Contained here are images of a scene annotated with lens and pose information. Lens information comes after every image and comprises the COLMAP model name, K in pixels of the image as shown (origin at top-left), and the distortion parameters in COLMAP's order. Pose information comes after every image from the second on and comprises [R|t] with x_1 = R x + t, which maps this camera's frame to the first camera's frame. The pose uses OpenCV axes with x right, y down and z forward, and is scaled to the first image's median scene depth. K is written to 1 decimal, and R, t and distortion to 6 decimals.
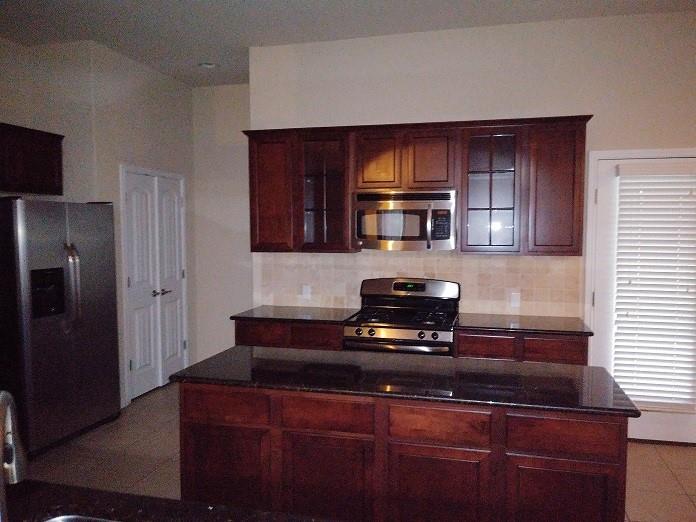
lens RADIAL K [[568.0, 0, 347.9], [0, 568.0, 260.0], [0, 0, 1]] dist [0.030848, -0.022890]
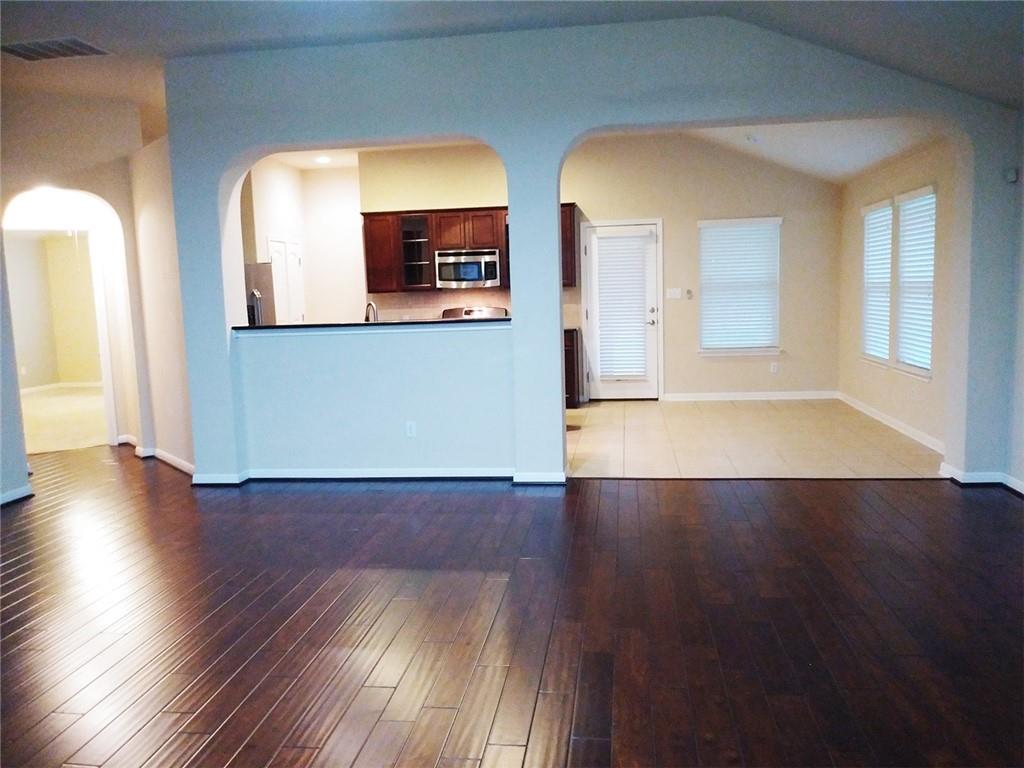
lens RADIAL K [[835.7, 0, 512.2], [0, 835.7, 385.6], [0, 0, 1]] dist [0.030848, -0.022890]
pose [[0.993343, -0.045100, 0.106003, -0.040005], [0.039680, 0.997822, 0.052689, 0.132473], [-0.108149, -0.048132, 0.992969, -1.294661]]
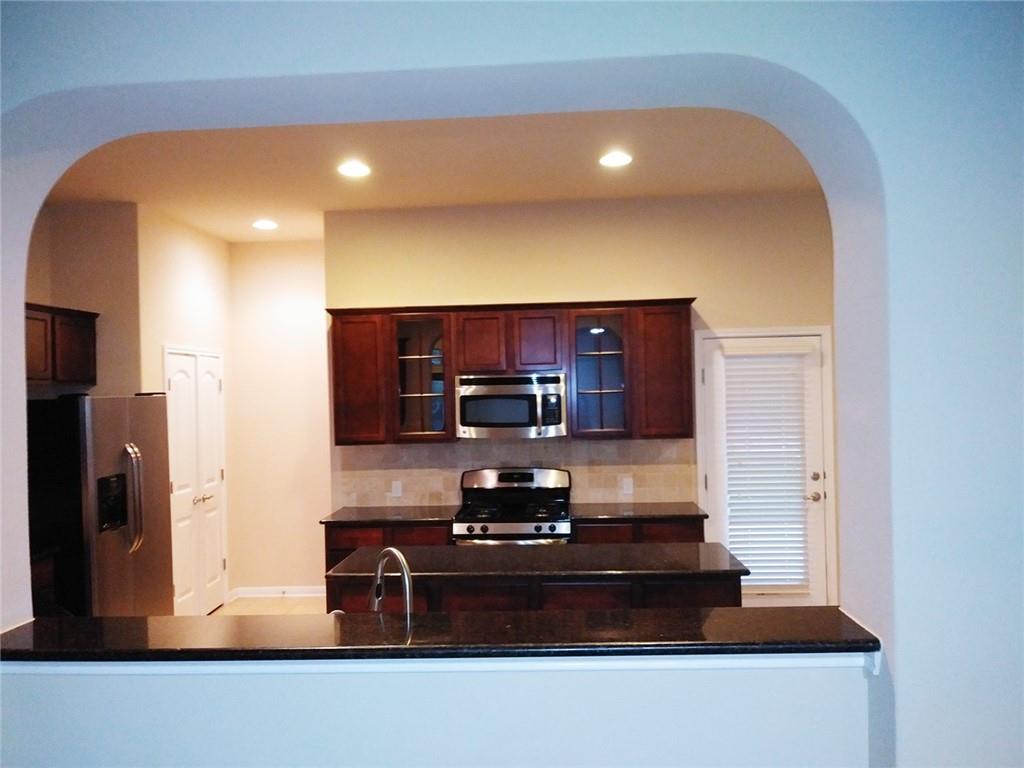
lens RADIAL K [[835.7, 0, 514.0], [0, 835.7, 384.9], [0, 0, 1]] dist [0.030848, -0.022890]
pose [[0.981968, -0.023468, 0.187583, -0.146347], [0.036240, 0.997230, -0.064949, -0.013980], [-0.185539, 0.070576, 0.980099, -0.329053]]
